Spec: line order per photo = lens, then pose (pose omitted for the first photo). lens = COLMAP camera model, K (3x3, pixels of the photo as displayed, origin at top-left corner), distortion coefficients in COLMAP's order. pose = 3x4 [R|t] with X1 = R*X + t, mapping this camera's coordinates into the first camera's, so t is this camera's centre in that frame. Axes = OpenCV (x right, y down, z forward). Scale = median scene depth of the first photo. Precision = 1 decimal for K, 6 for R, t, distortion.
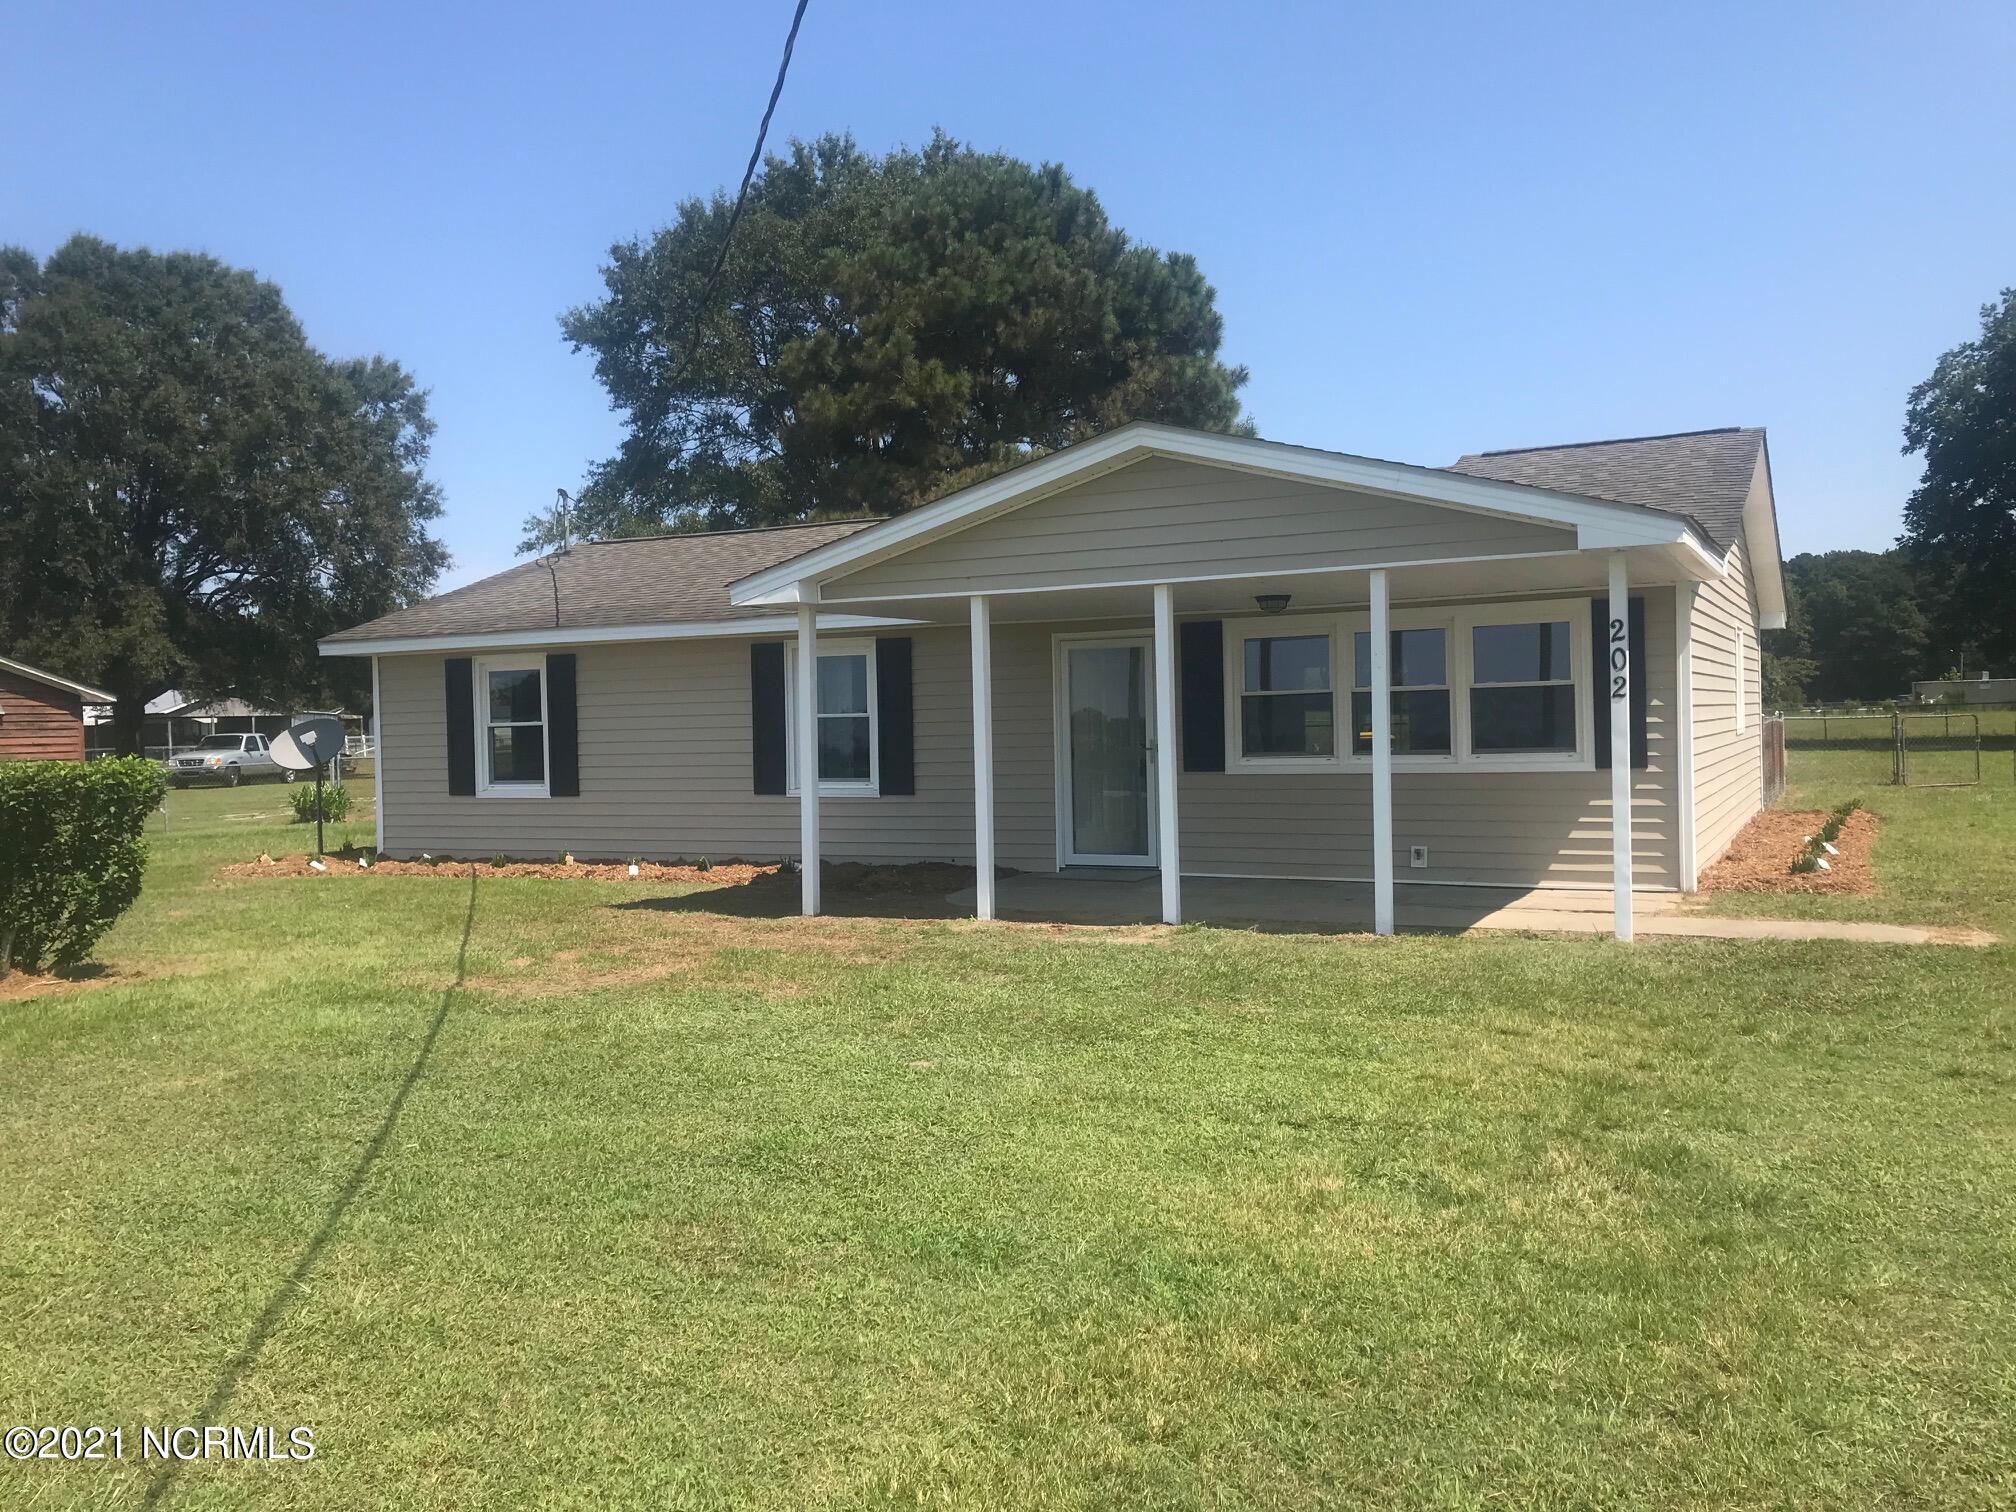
lens RADIAL K [[1688.1, 0, 1047.1], [0, 1688.1, 730.4], [0, 0, 1]] dist [0.085893, -0.144148]
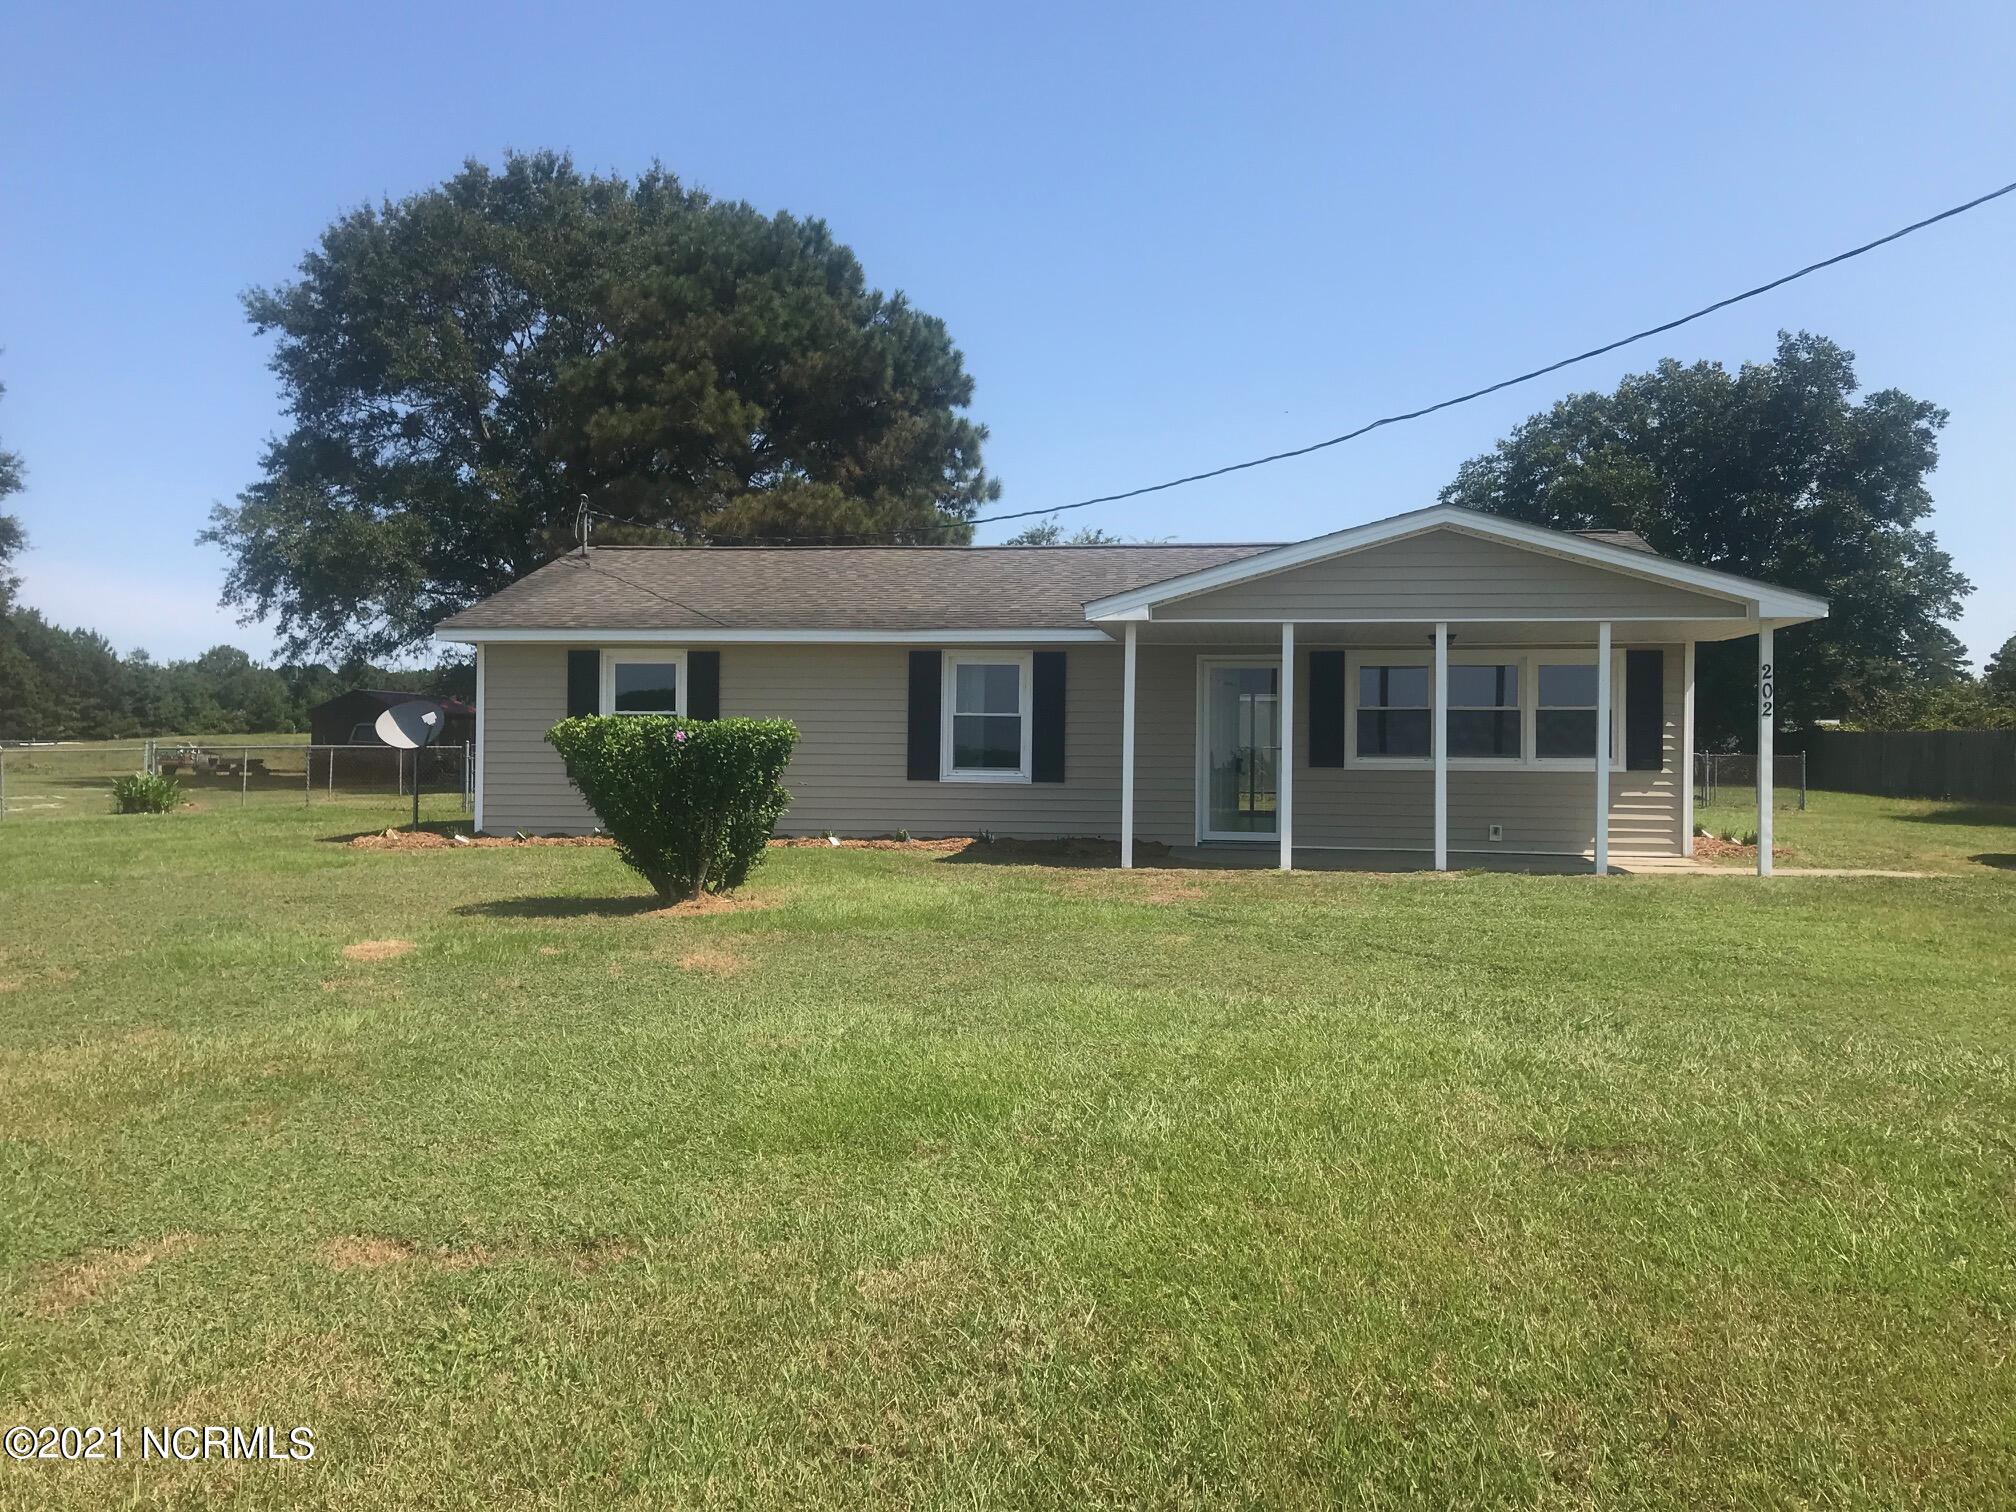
lens RADIAL K [[1688.1, 0, 1047.1], [0, 1688.1, 730.4], [0, 0, 1]] dist [0.085893, -0.144148]
pose [[0.939353, 0.035179, 0.341144, -0.433835], [-0.028070, 0.999274, -0.025754, 0.028085], [-0.341802, 0.014616, 0.939658, -0.113501]]
